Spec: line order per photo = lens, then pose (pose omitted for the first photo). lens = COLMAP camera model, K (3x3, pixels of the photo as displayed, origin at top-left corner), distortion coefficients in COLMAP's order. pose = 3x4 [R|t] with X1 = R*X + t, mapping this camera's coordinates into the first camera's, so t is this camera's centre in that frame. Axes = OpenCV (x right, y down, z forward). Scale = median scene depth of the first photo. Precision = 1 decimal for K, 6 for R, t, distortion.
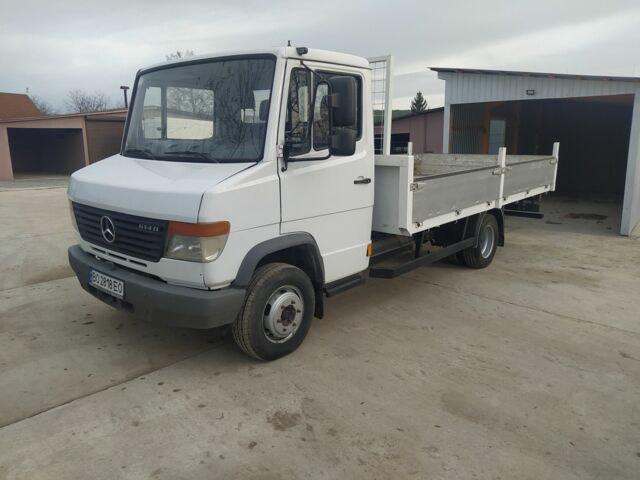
lens RADIAL K [[470.0, 0, 320.0], [0, 470.0, 240.0], [0, 0, 1]] dist [0.059192, -0.060862]
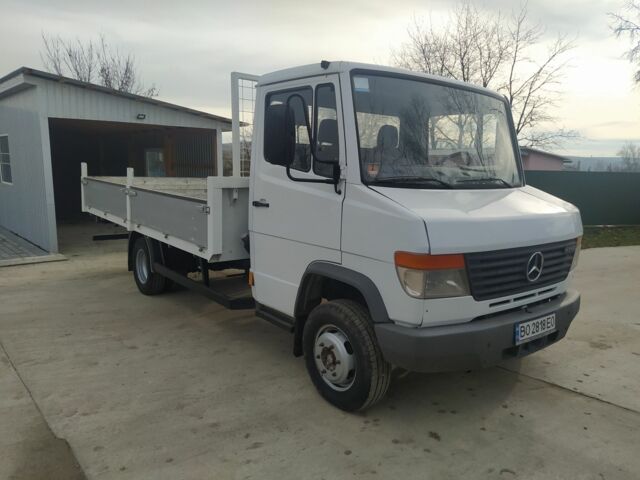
lens RADIAL K [[470.0, 0, 320.0], [0, 470.0, 240.0], [0, 0, 1]] dist [0.059192, -0.060862]
pose [[0.195114, -0.143976, 0.970155, -0.953752], [0.182604, 0.977204, 0.108297, -0.165994], [-0.963632, 0.156024, 0.216956, 0.820293]]
